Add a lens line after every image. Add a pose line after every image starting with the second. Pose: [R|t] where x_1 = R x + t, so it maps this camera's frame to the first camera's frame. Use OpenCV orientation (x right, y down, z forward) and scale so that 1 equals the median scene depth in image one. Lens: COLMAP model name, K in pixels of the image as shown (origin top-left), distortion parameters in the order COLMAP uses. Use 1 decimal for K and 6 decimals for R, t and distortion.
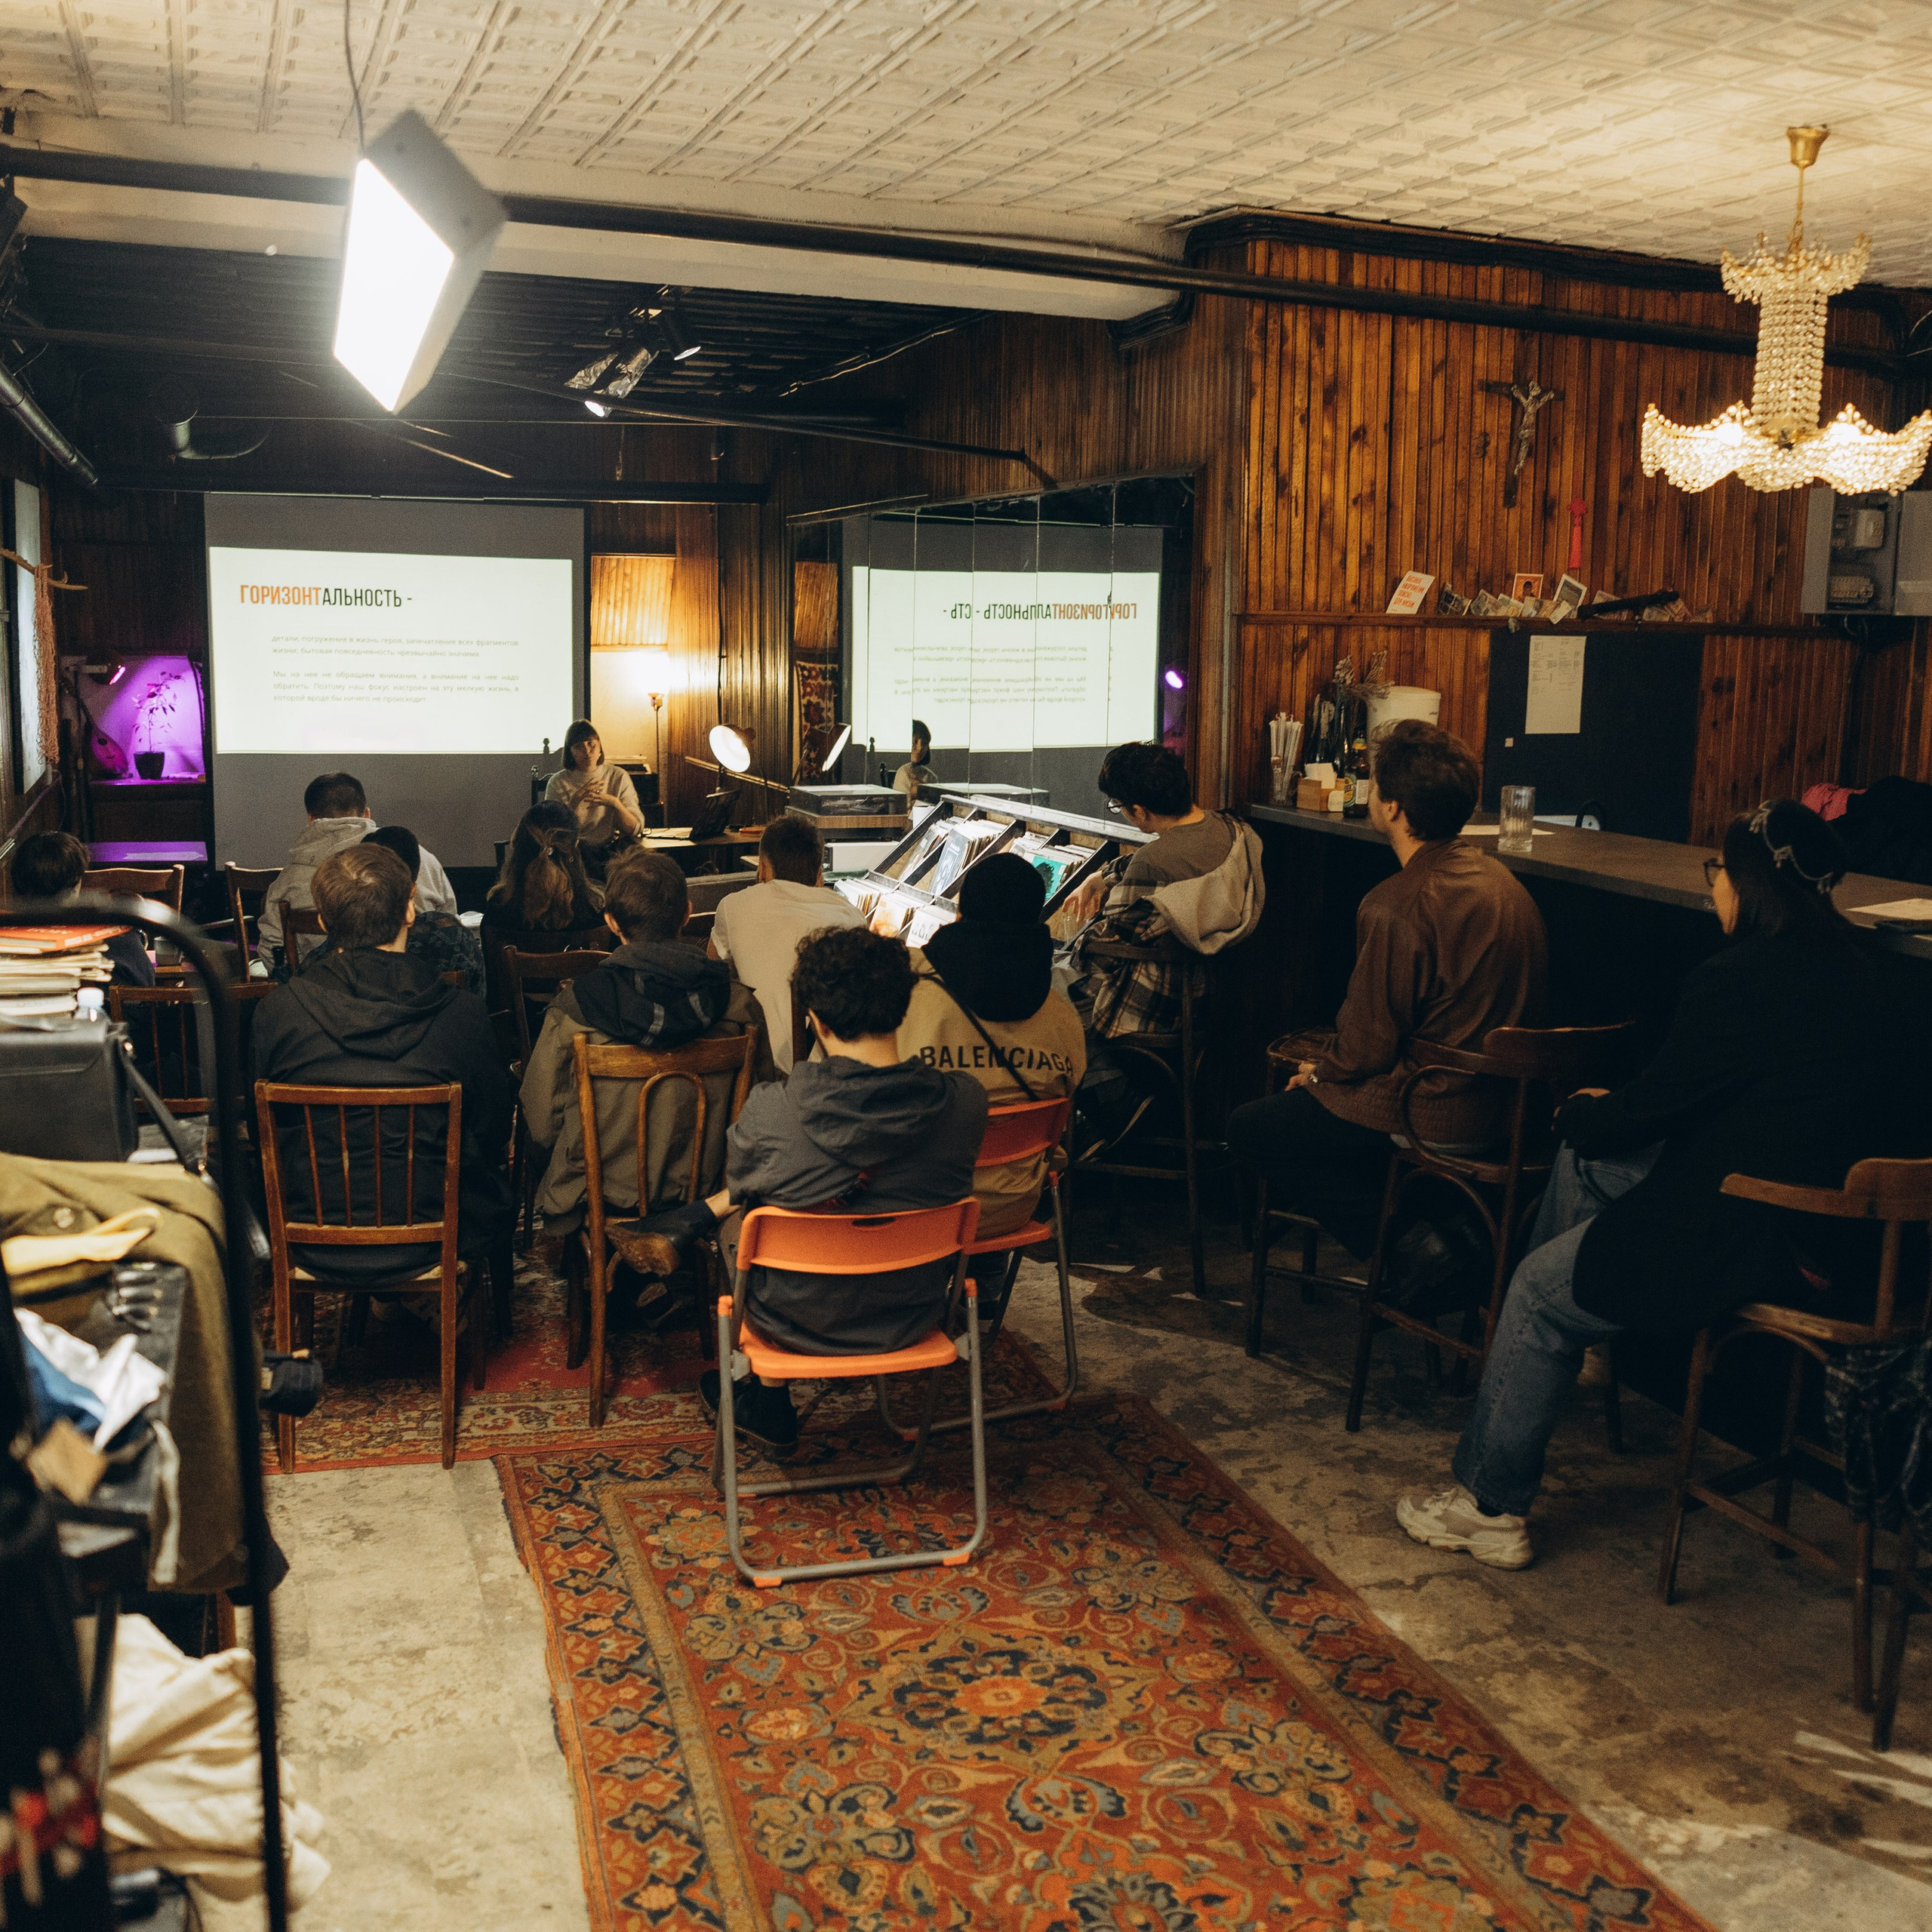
lens RADIAL K [[1985.8, 0, 960.2], [0, 1985.8, 963.7], [0, 0, 1]] dist [-0.047474, 0.011395]
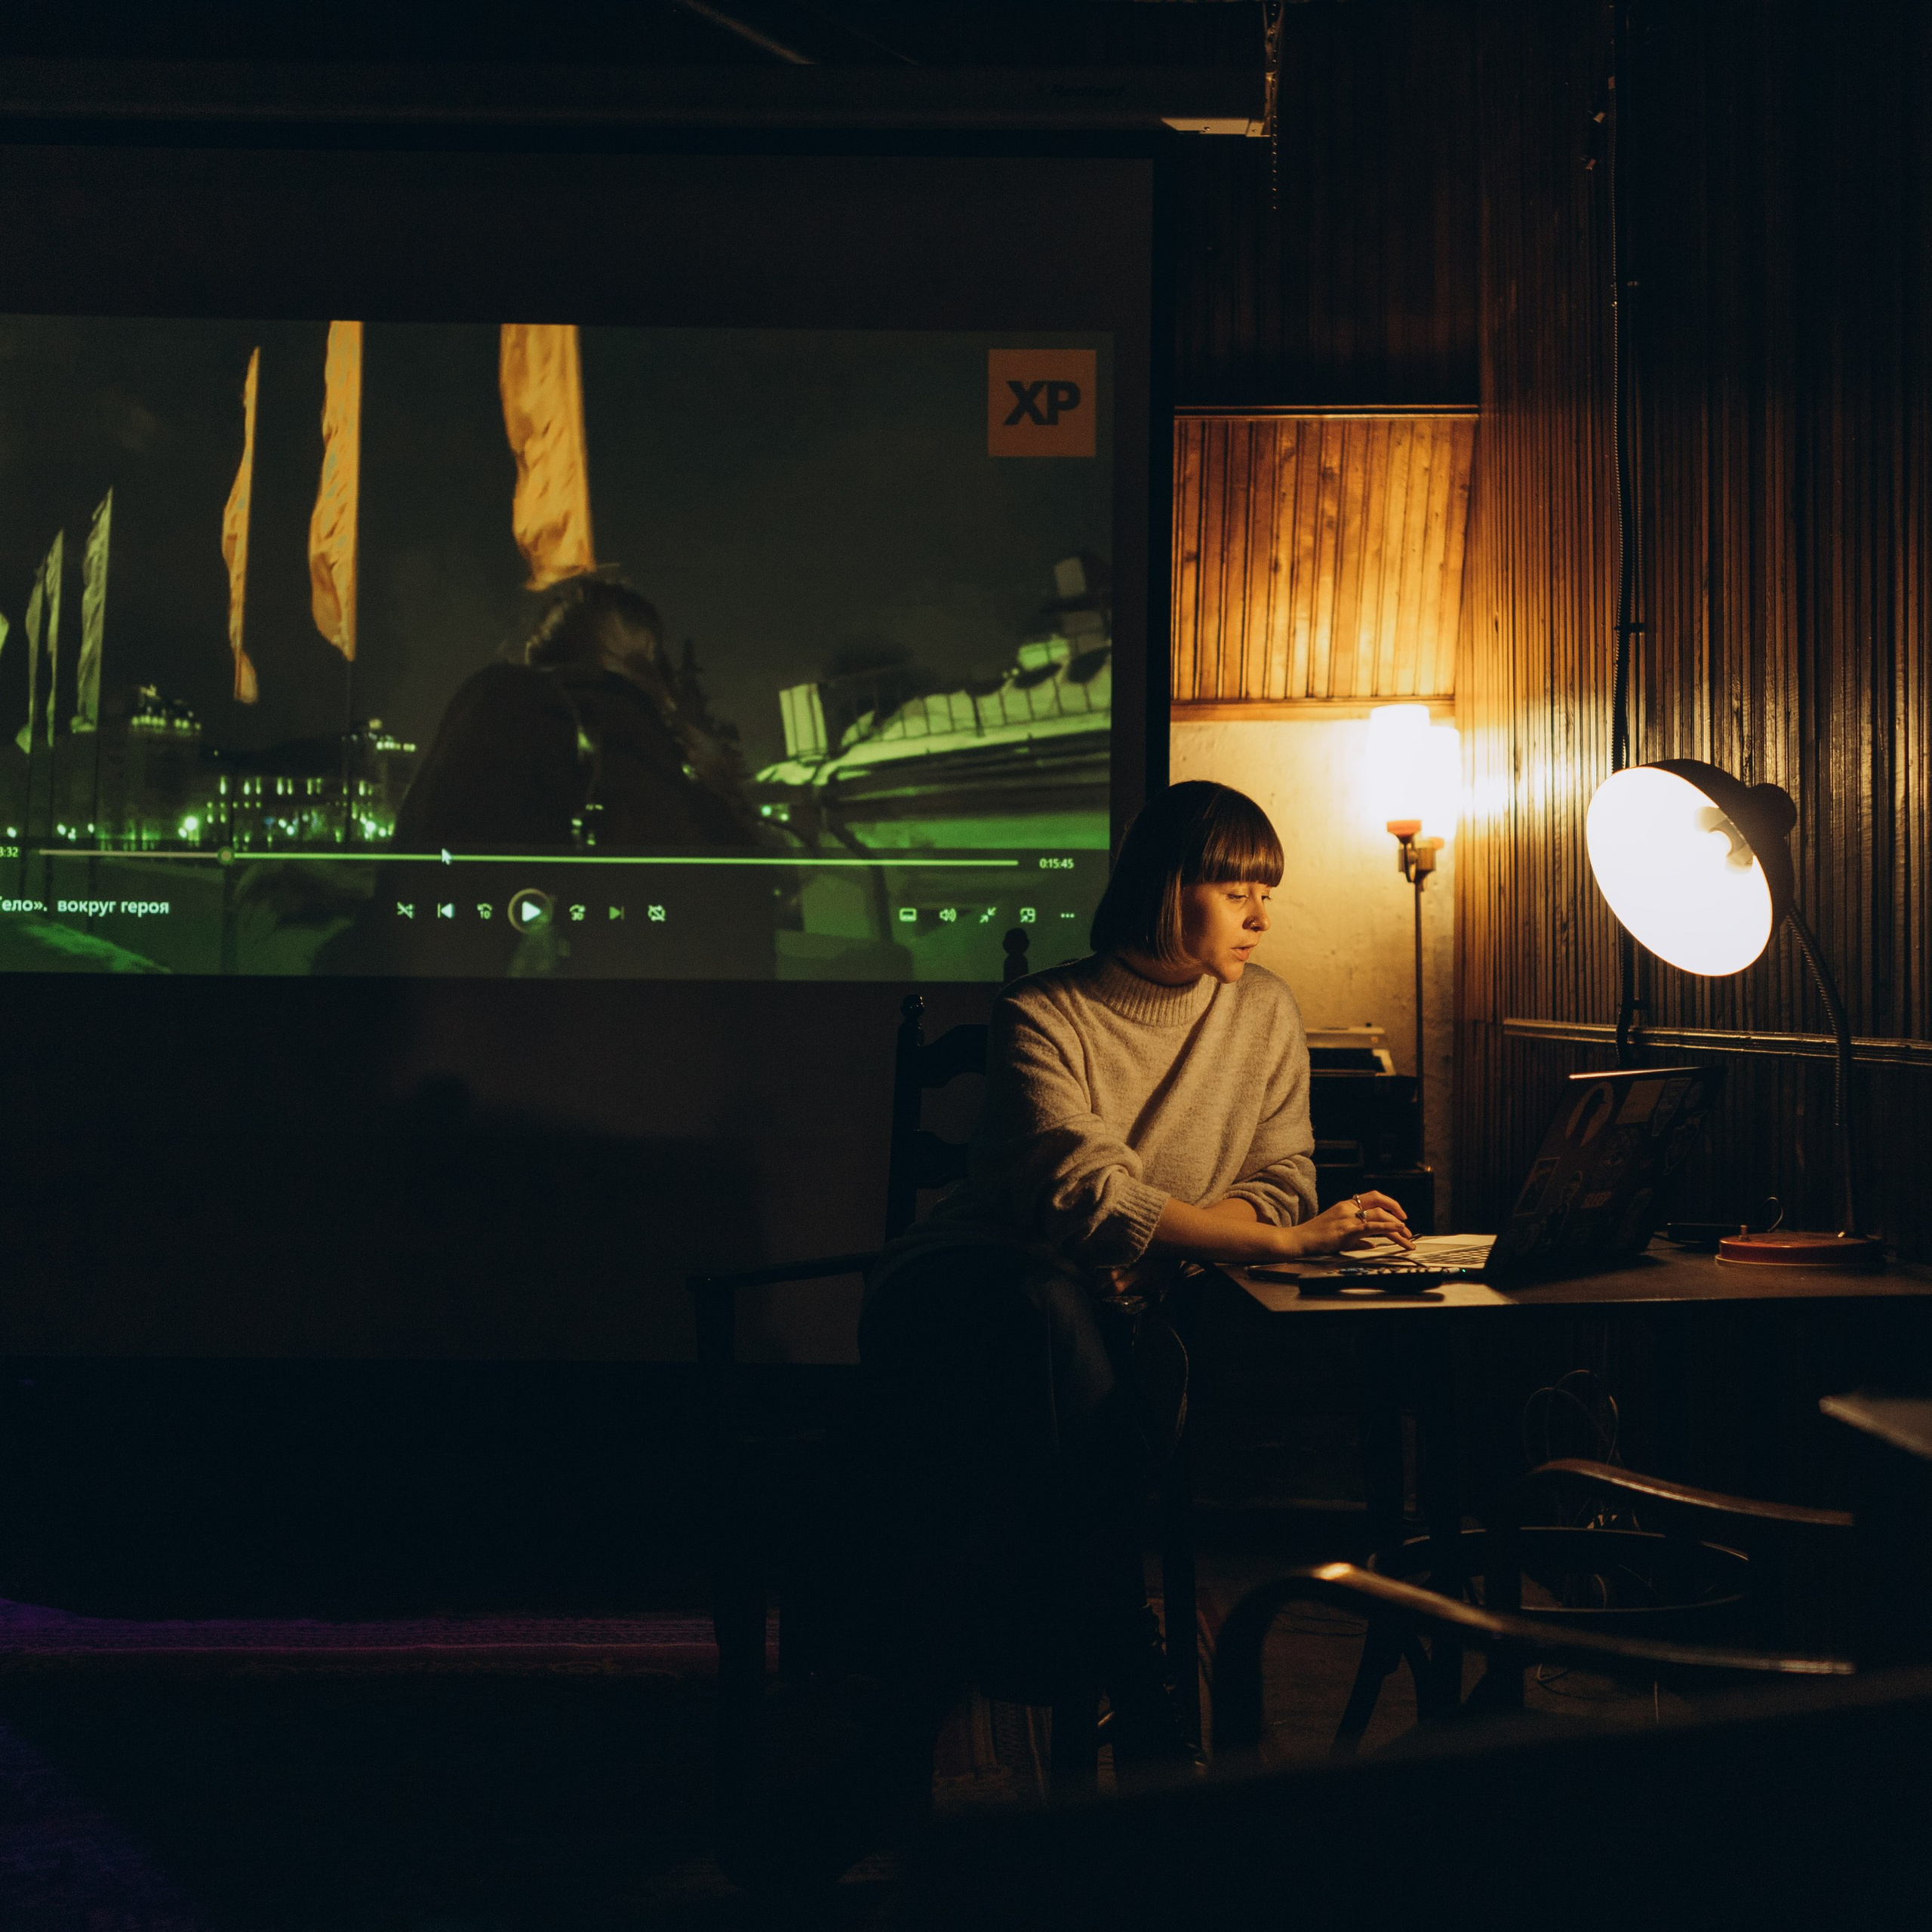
lens RADIAL K [[2689.7, 0, 970.5], [0, 2689.7, 969.7], [0, 0, 1]] dist [0.046906, 0.001858]
pose [[0.939499, -0.020571, -0.341934, -0.151469], [-0.042704, 0.983375, -0.176496, -0.071256], [0.339880, 0.180420, 0.923001, 1.209168]]
